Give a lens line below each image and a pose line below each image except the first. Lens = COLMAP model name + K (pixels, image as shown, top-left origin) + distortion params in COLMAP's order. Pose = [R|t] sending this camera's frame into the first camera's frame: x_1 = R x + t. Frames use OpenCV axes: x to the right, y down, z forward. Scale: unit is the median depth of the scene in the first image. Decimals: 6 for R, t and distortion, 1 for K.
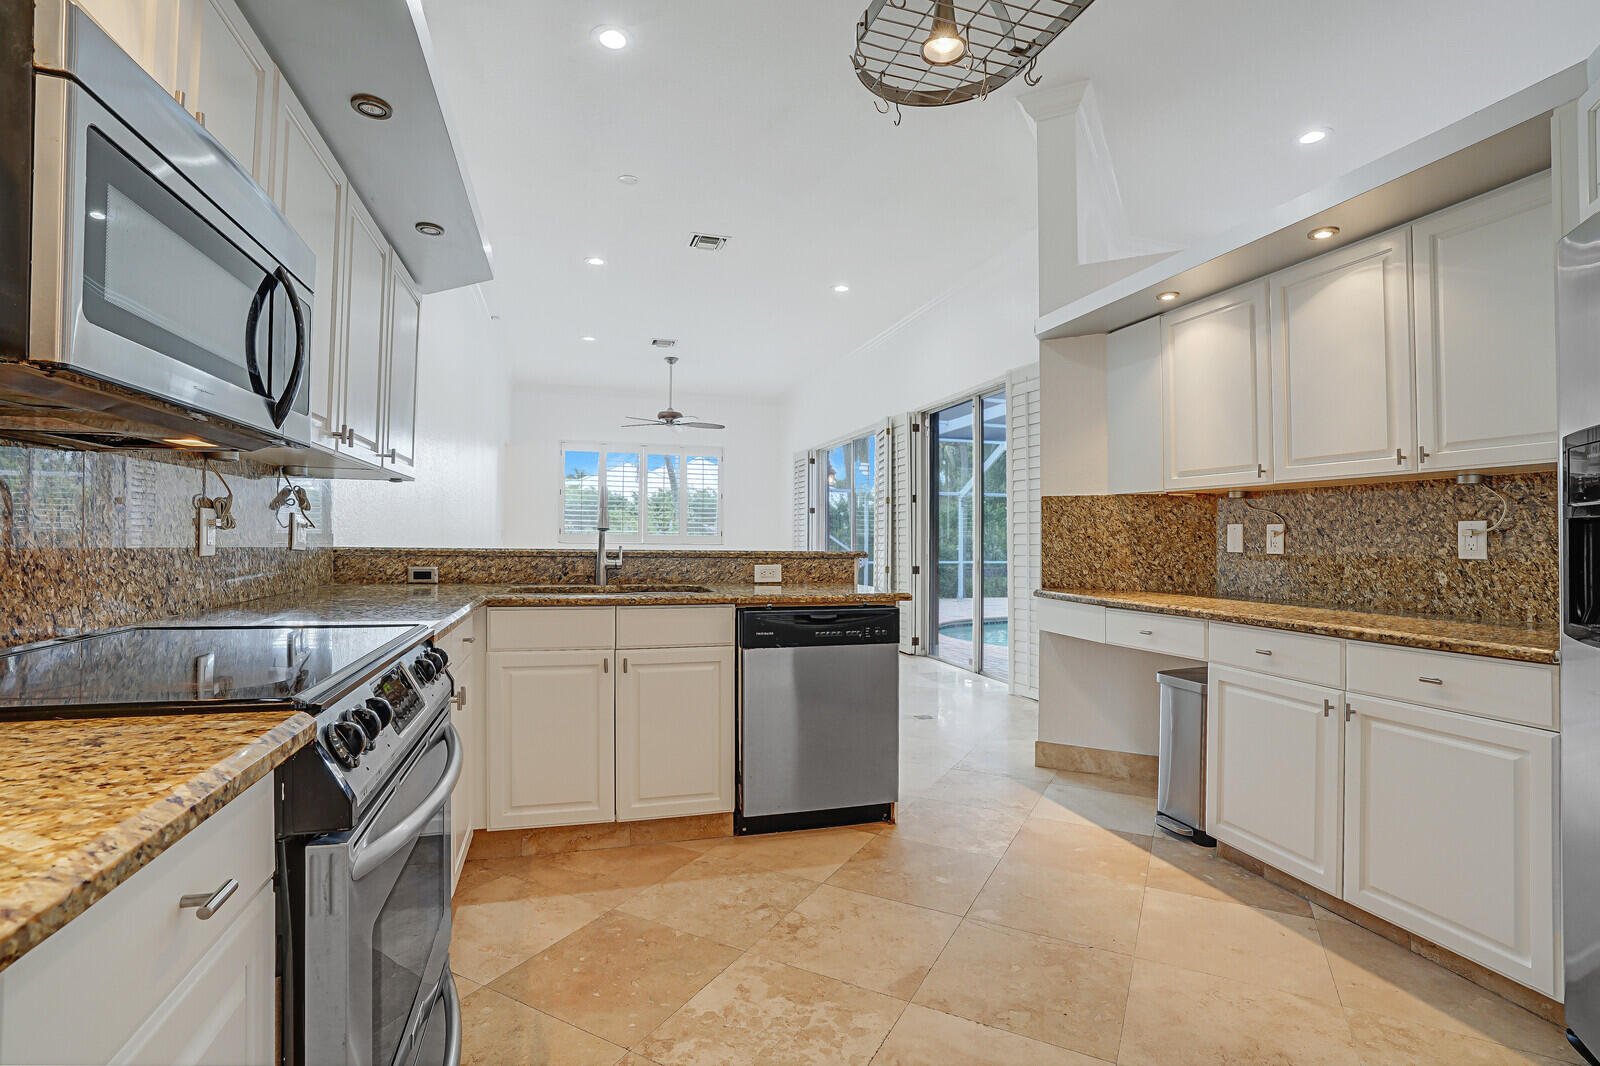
lens RADIAL K [[752.5, 0, 794.5], [0, 752.5, 537.2], [0, 0, 1]] dist [-0.067450, 0.025039]
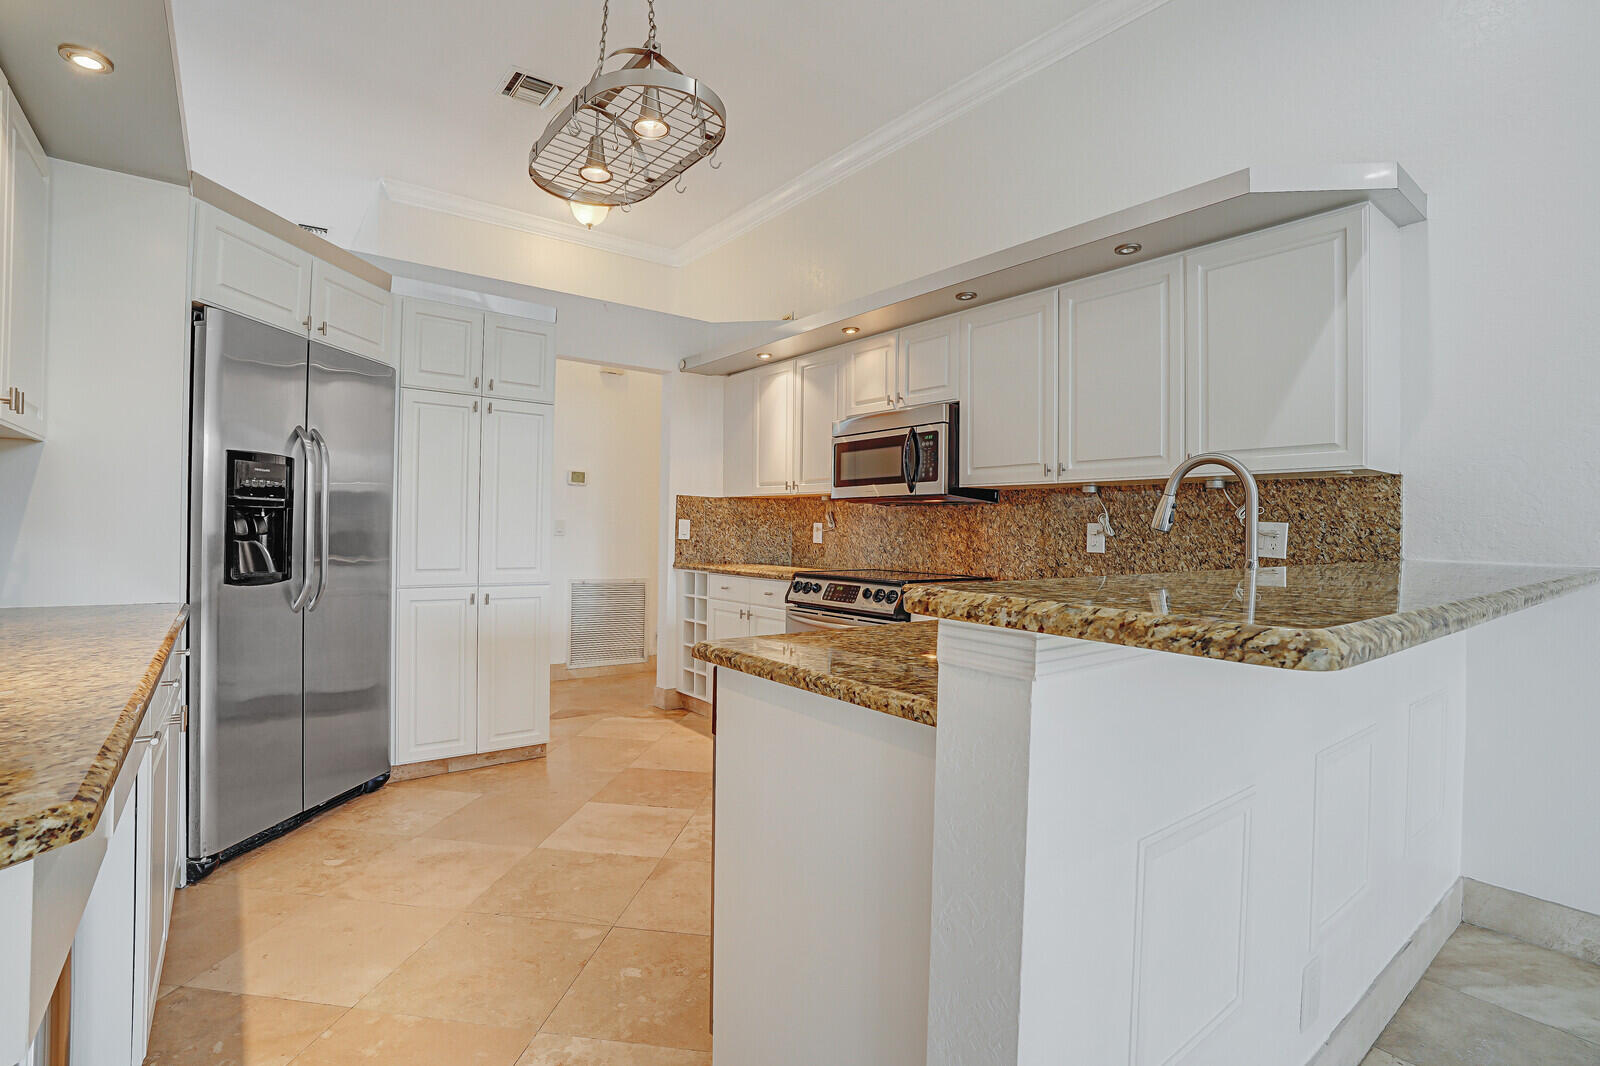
lens RADIAL K [[752.5, 0, 794.5], [0, 752.5, 537.2], [0, 0, 1]] dist [-0.067450, 0.025039]
pose [[-0.931171, -0.030758, -0.363284, 0.308920], [-0.030674, 0.999511, -0.006000, 0.003061], [0.363291, 0.005556, -0.931659, 1.627102]]
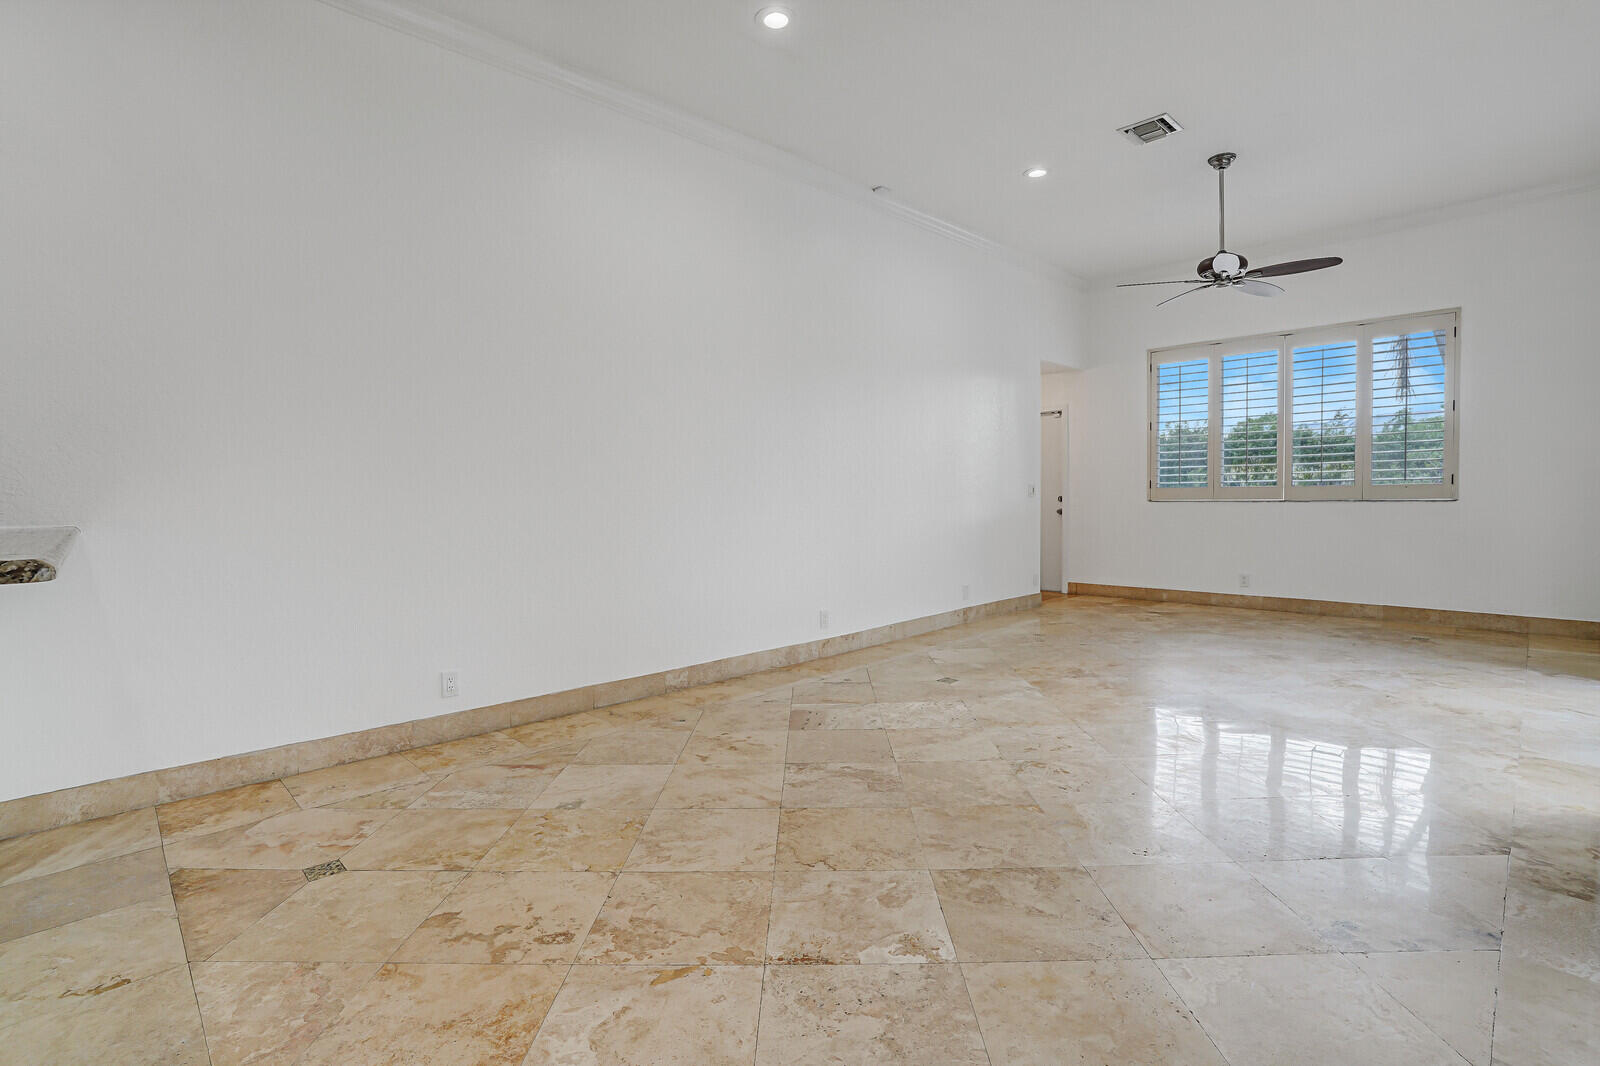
lens RADIAL K [[752.8, 0, 799.2], [0, 752.8, 526.5], [0, 0, 1]] dist [-0.071628, 0.029346]
pose [[0.466351, 0.013415, -0.884498, 0.590683], [0.027627, 0.999176, 0.029721, 0.007507], [0.884168, -0.038296, 0.465596, 1.656104]]
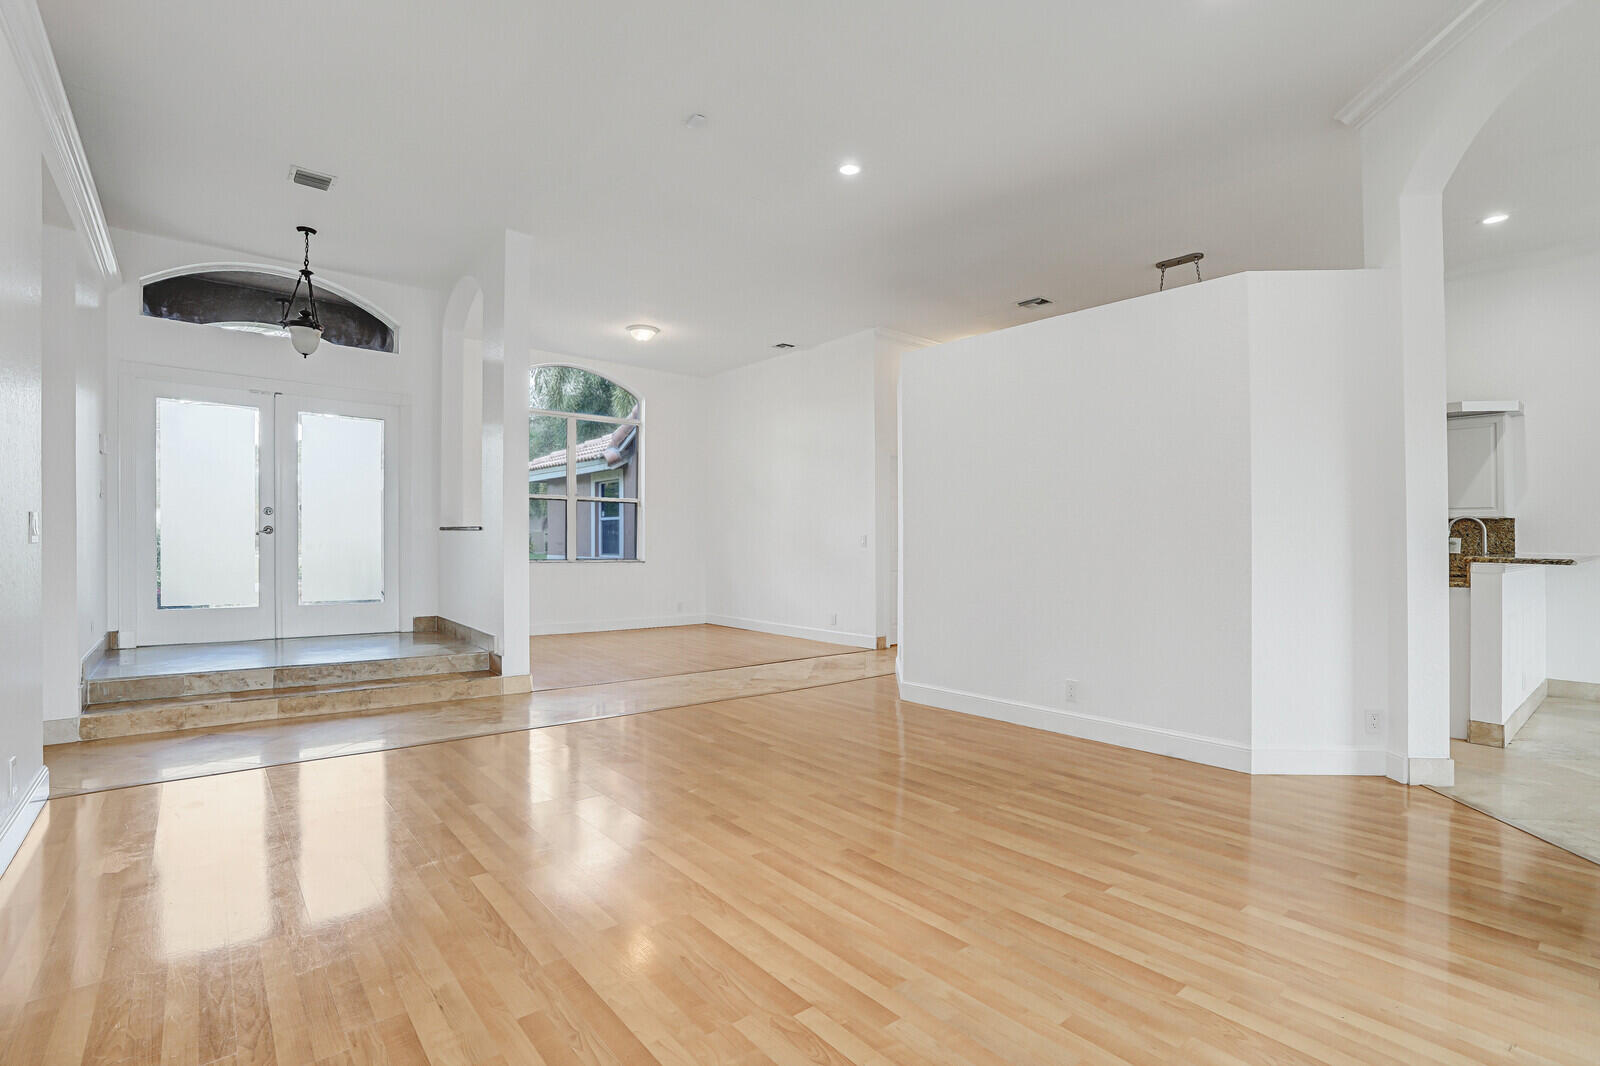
lens RADIAL K [[752.8, 0, 799.2], [0, 752.8, 526.5], [0, 0, 1]] dist [-0.071628, 0.029346]
pose [[-0.919394, -0.032127, -0.392023, 2.038505], [-0.024903, 0.999414, -0.023499, 0.026131], [0.392548, -0.011843, -0.919655, 2.190498]]
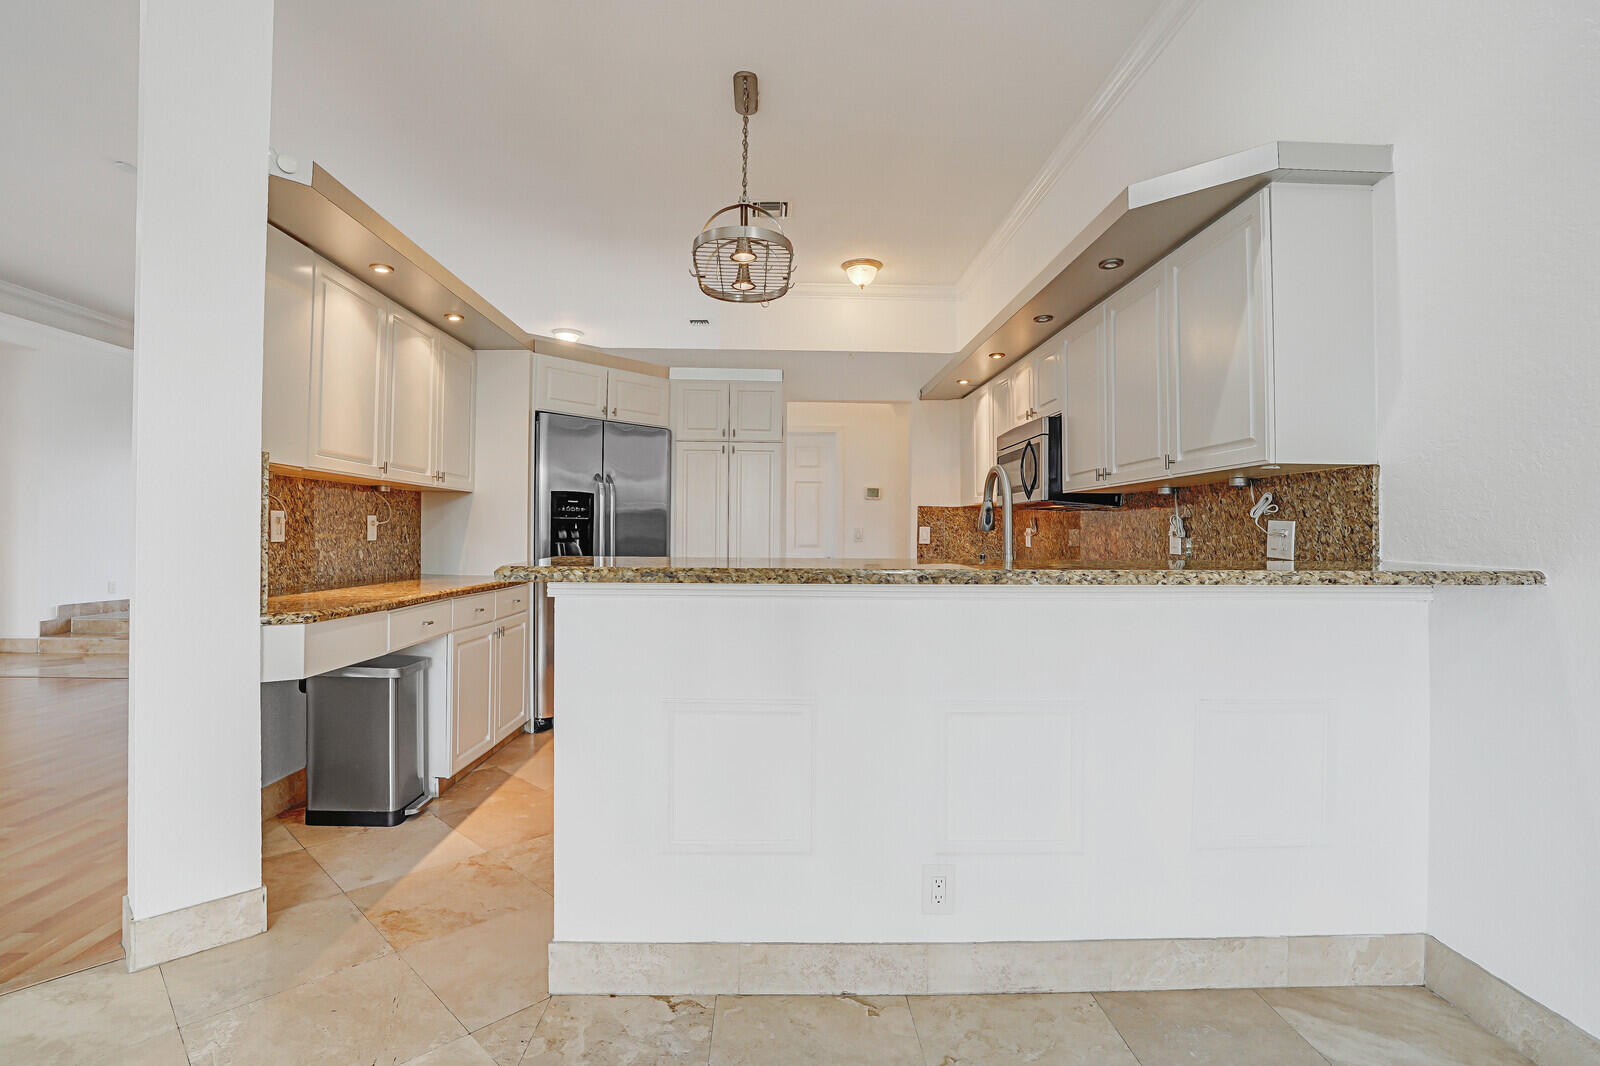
lens RADIAL K [[752.5, 0, 794.5], [0, 752.5, 537.2], [0, 0, 1]] dist [-0.067450, 0.025039]
pose [[-0.966488, -0.029233, 0.255040, -0.269758], [-0.029784, 0.999555, 0.001703, -0.005370], [-0.254977, -0.005950, -0.966929, 1.966363]]
